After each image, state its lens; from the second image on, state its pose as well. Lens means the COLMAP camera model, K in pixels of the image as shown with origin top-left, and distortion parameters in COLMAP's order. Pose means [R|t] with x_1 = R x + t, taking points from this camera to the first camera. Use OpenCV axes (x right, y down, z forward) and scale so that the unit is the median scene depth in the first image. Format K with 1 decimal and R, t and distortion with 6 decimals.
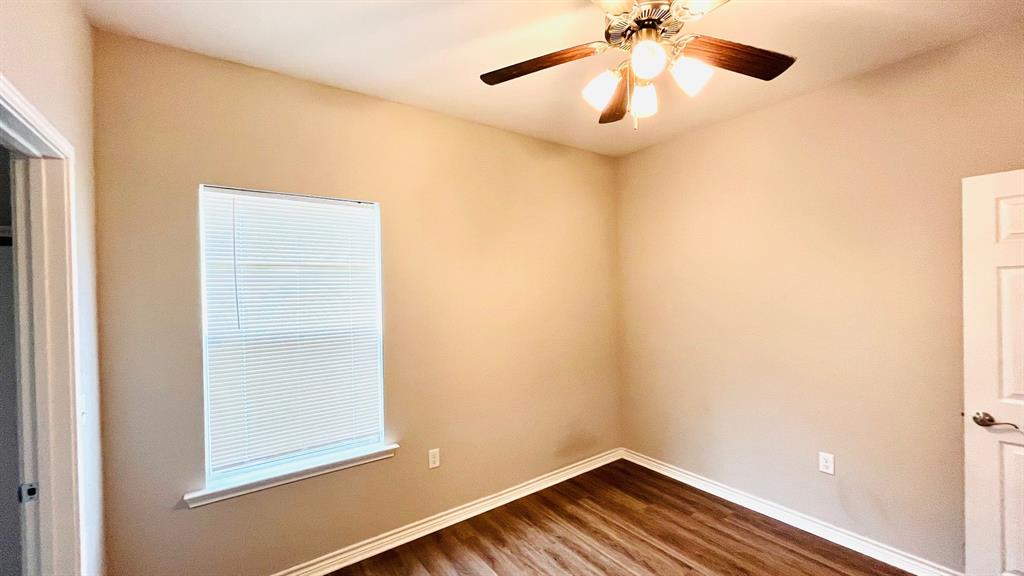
lens RADIAL K [[417.1, 0, 512.2], [0, 417.1, 292.0], [0, 0, 1]] dist [0.010582, -0.000036]
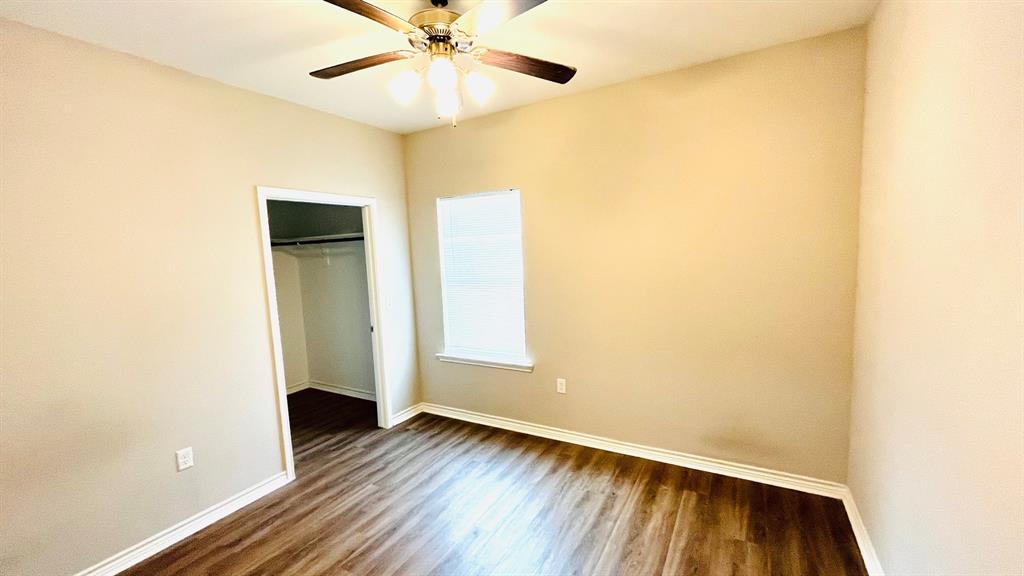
lens RADIAL K [[417.1, 0, 514.2], [0, 417.1, 290.8], [0, 0, 1]] dist [0.010582, -0.000036]
pose [[0.417968, 0.094592, -0.903524, 0.870818], [0.020677, 0.993316, 0.113557, -0.033661], [0.908226, -0.066145, 0.413219, 0.371493]]
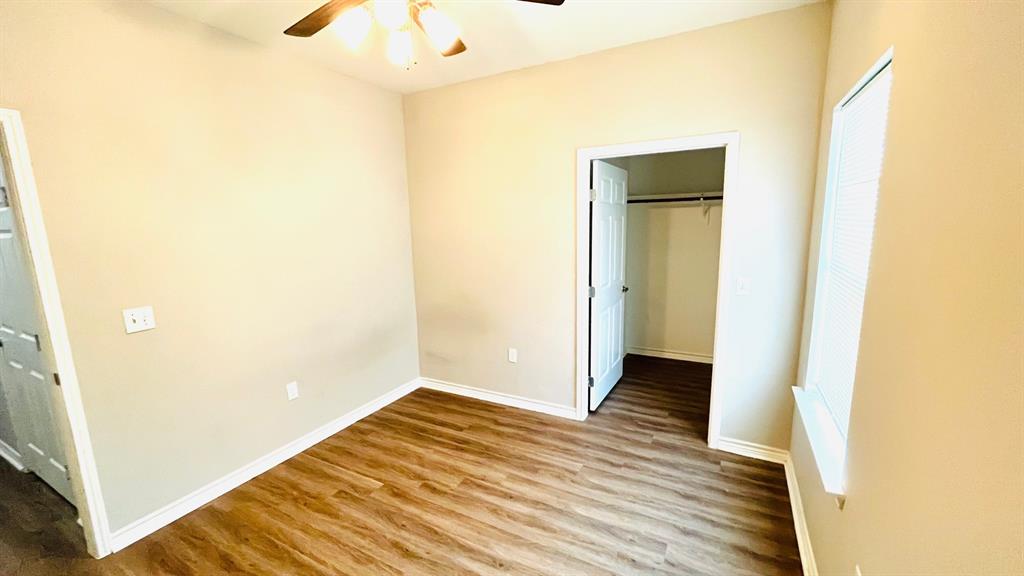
lens RADIAL K [[417.1, 0, 511.2], [0, 417.1, 293.5], [0, 0, 1]] dist [0.010582, -0.000036]
pose [[-0.899707, 0.115305, -0.420989, 0.325350], [0.035170, 0.980492, 0.193385, -0.030658], [0.435075, 0.159184, -0.886211, 1.201019]]
